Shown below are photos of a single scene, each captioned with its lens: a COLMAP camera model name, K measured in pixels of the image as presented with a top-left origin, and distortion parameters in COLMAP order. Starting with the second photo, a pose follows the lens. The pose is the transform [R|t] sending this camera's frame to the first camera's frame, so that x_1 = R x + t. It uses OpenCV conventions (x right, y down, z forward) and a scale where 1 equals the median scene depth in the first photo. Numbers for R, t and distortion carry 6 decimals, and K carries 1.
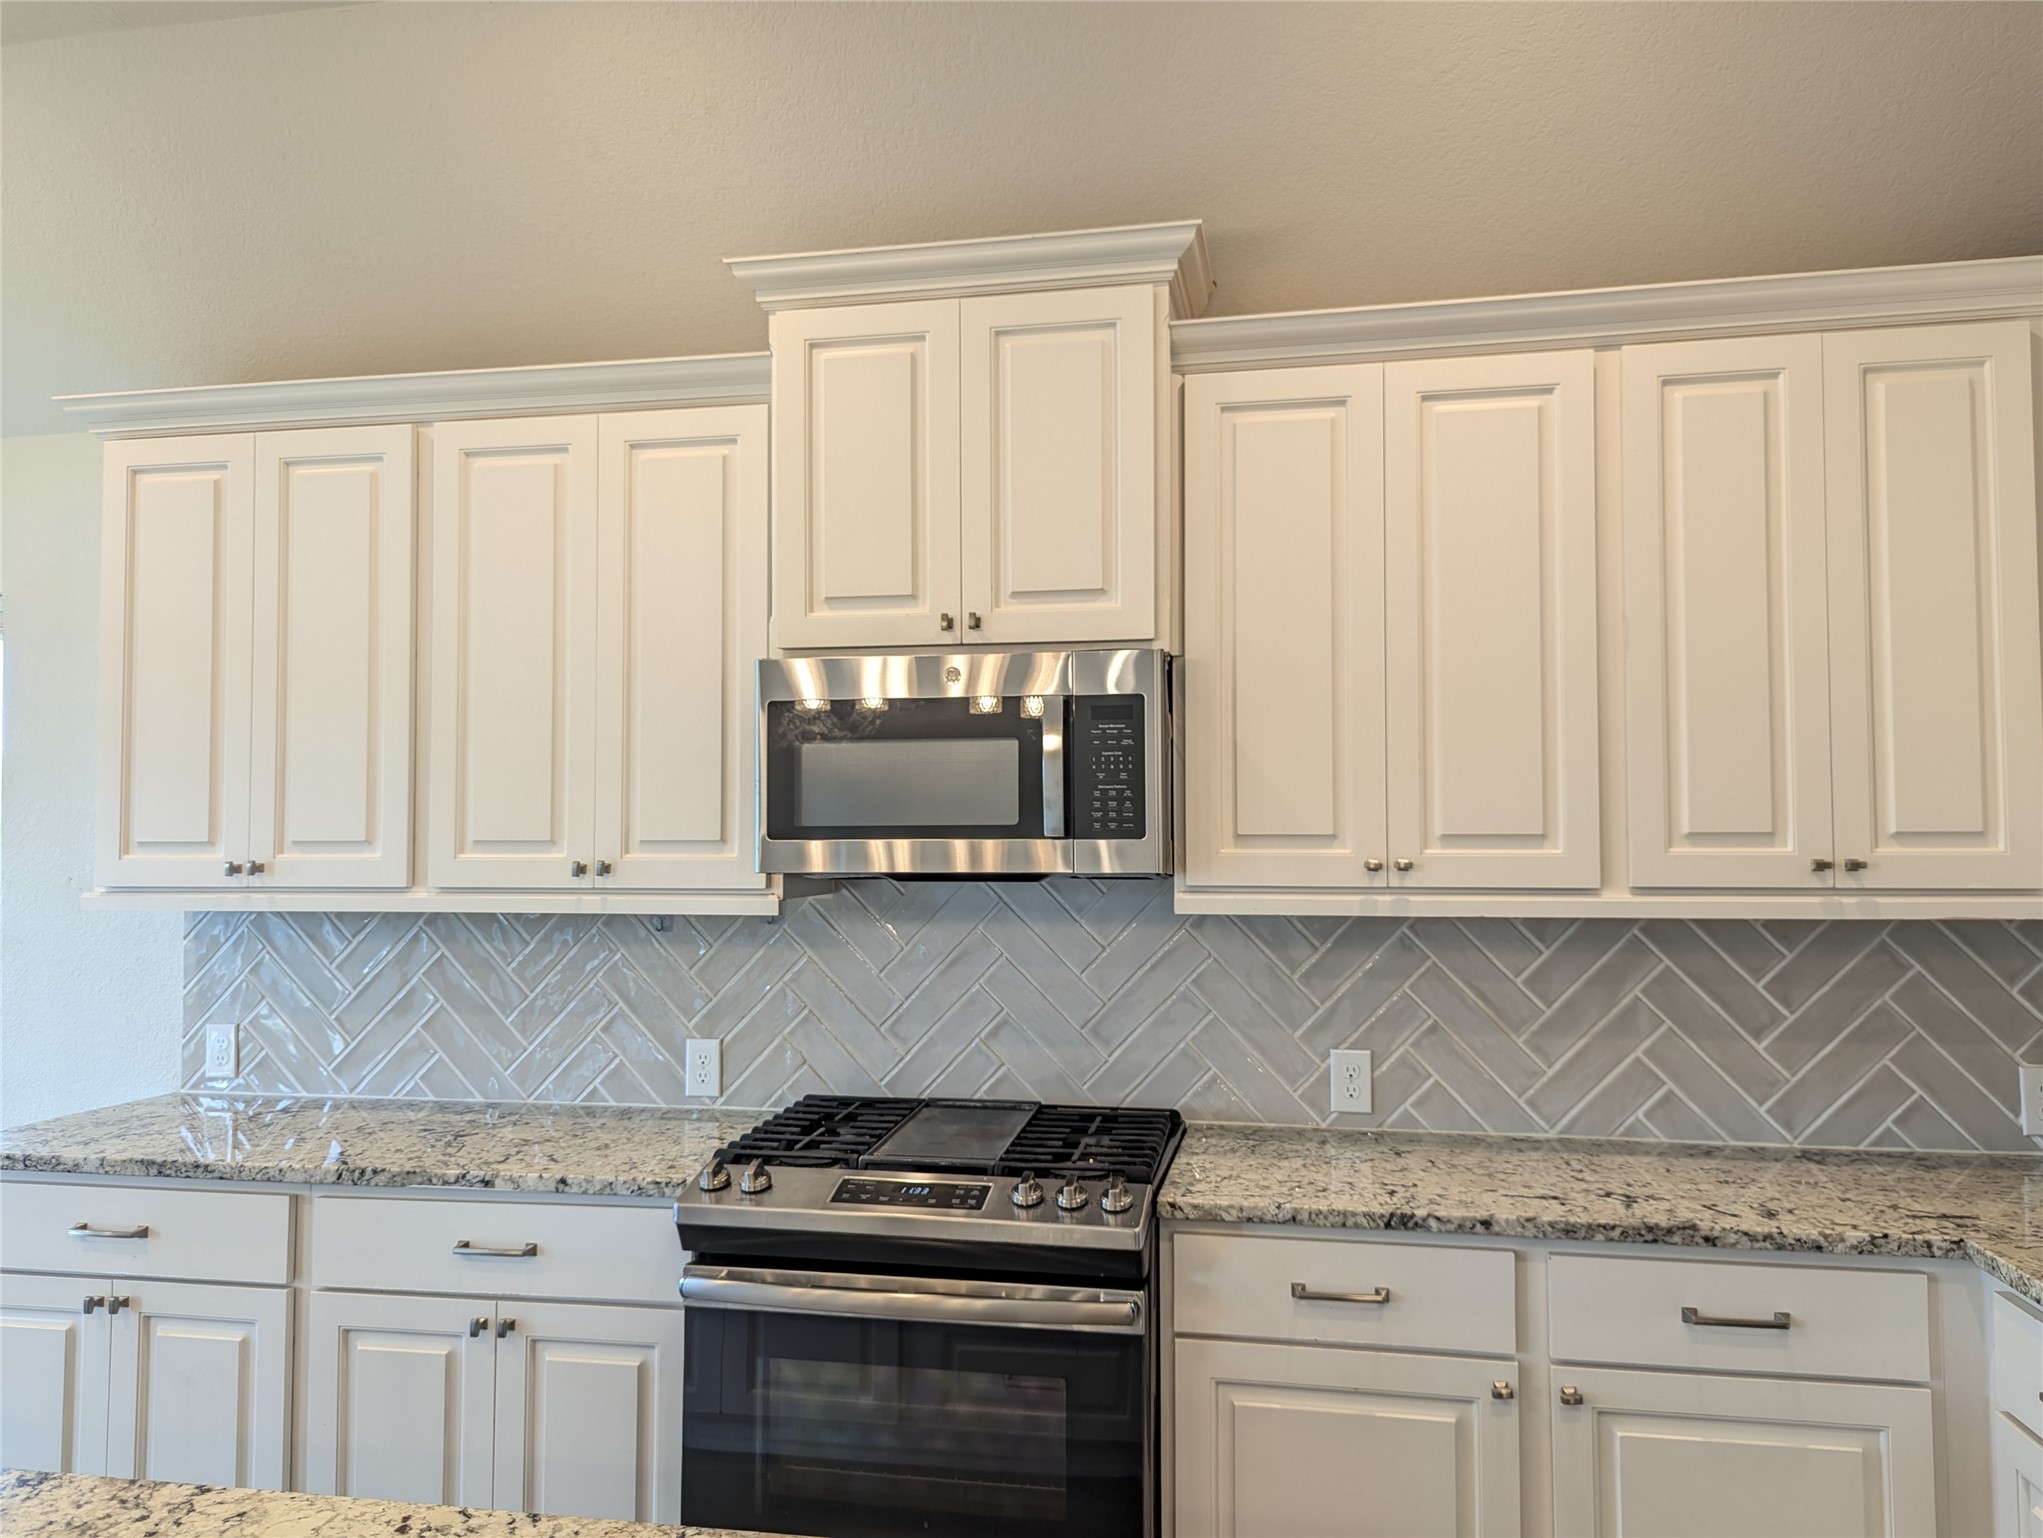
lens RADIAL K [[1450.3, 0, 1021.0], [0, 1450.3, 786.8], [0, 0, 1]] dist [0.055341, -0.051339]
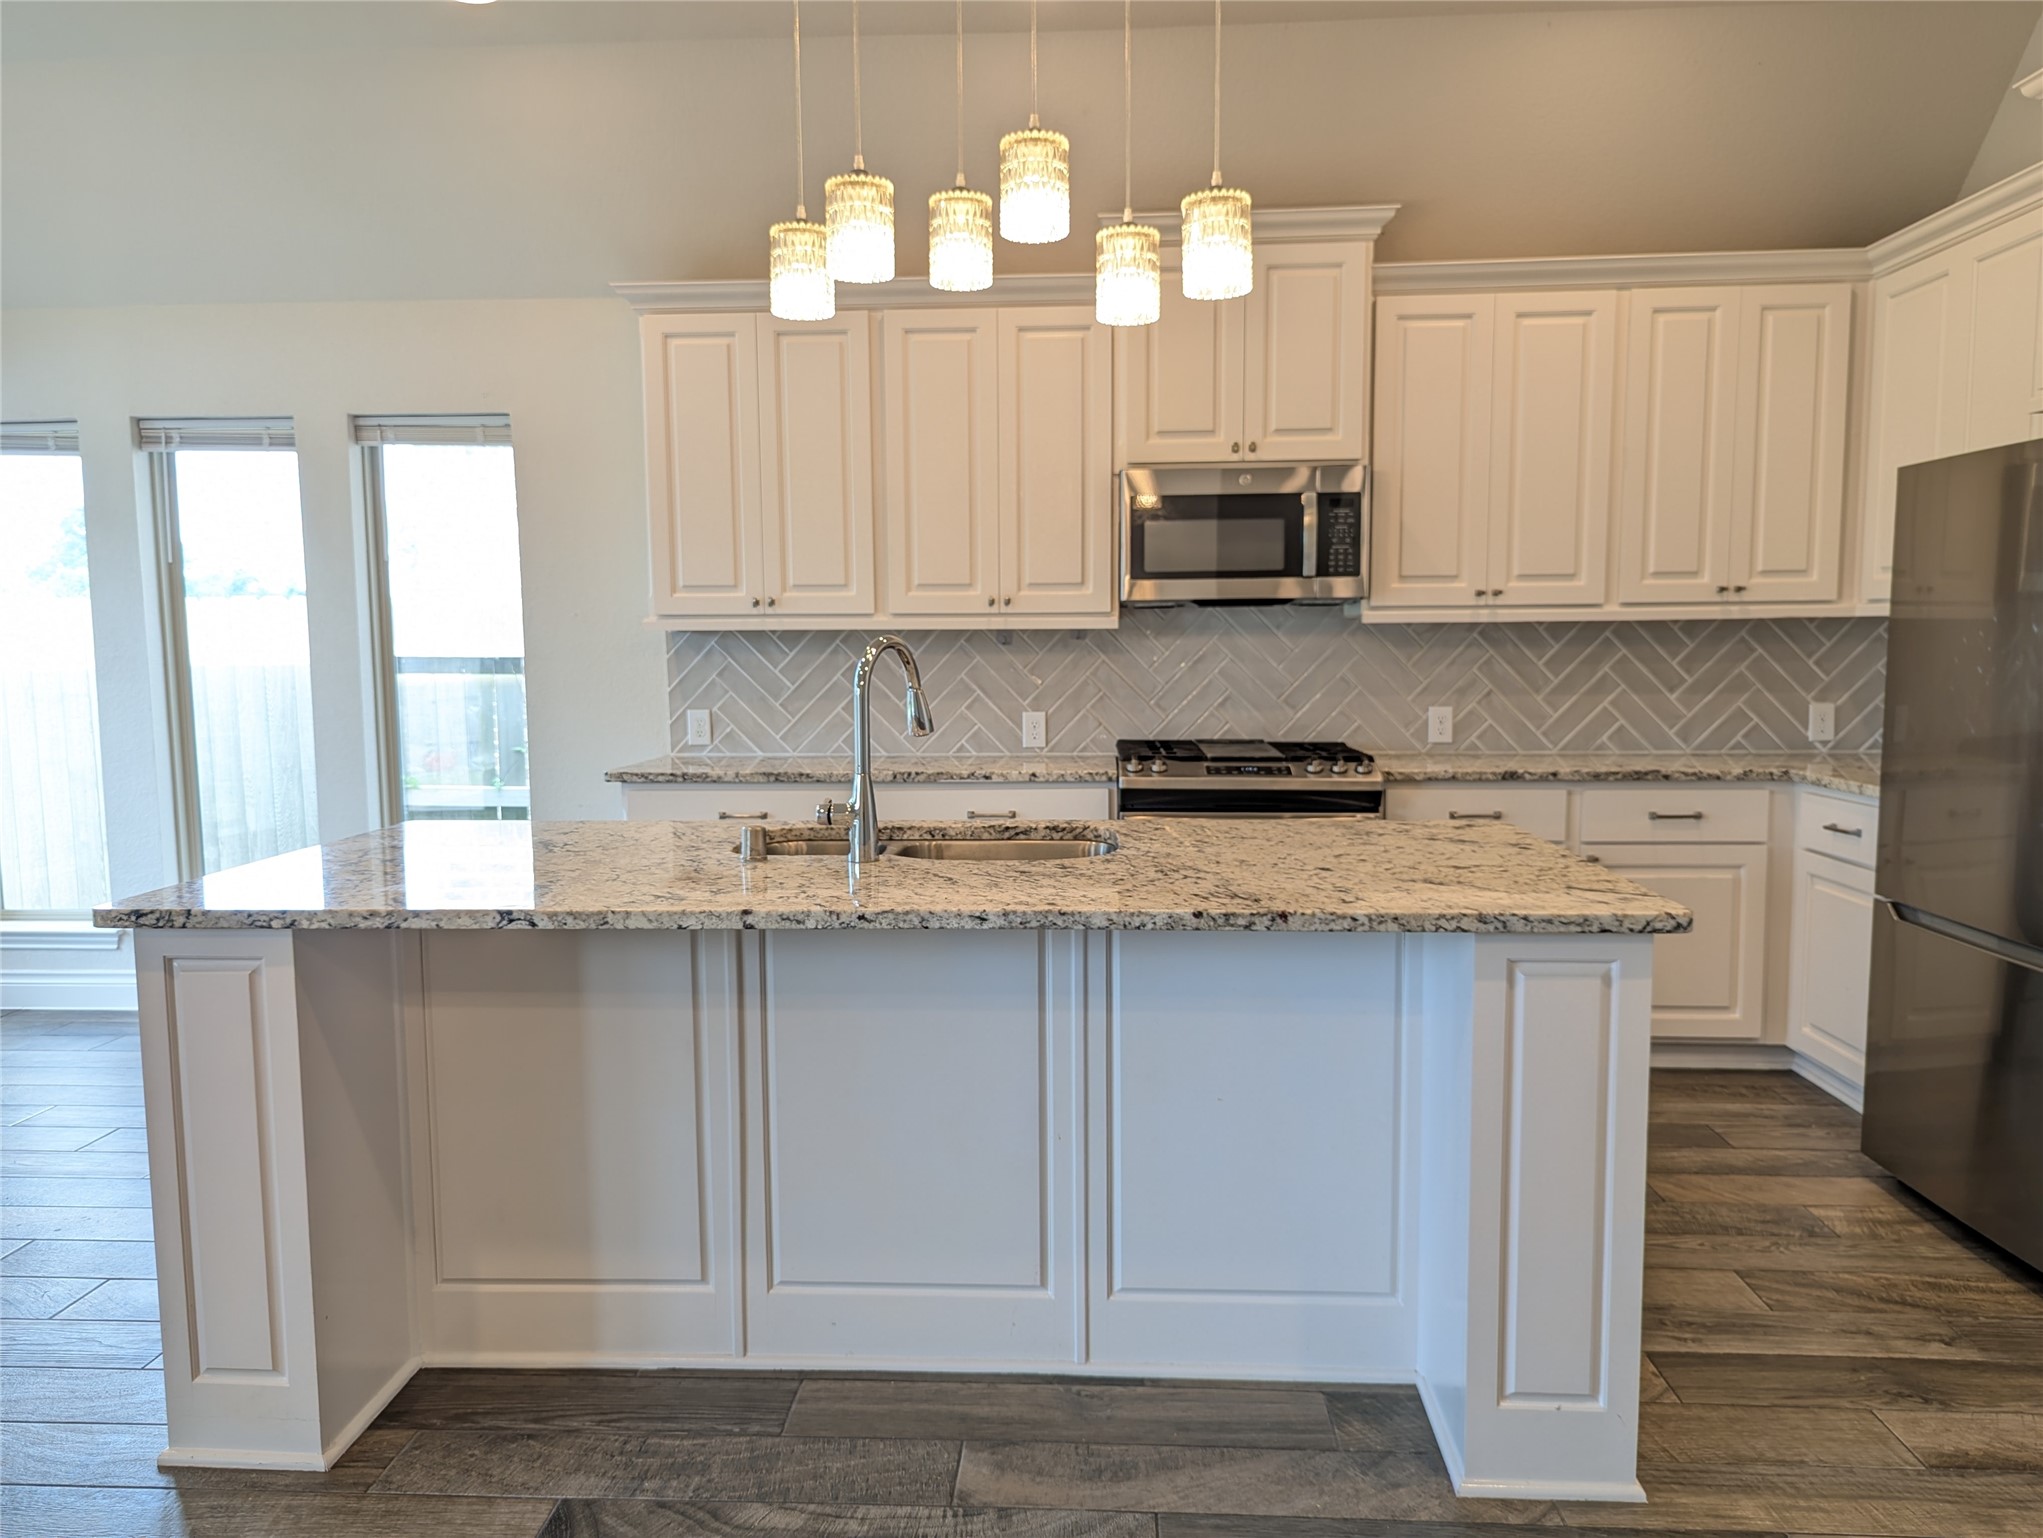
lens RADIAL K [[1450.3, 0, 1007.8], [0, 1450.3, 771.1], [0, 0, 1]] dist [0.055341, -0.051339]
pose [[0.991899, -0.017883, 0.125763, -0.534188], [0.001162, 0.991277, 0.131793, 0.034479], [-0.127023, -0.130580, 0.983267, -0.666491]]
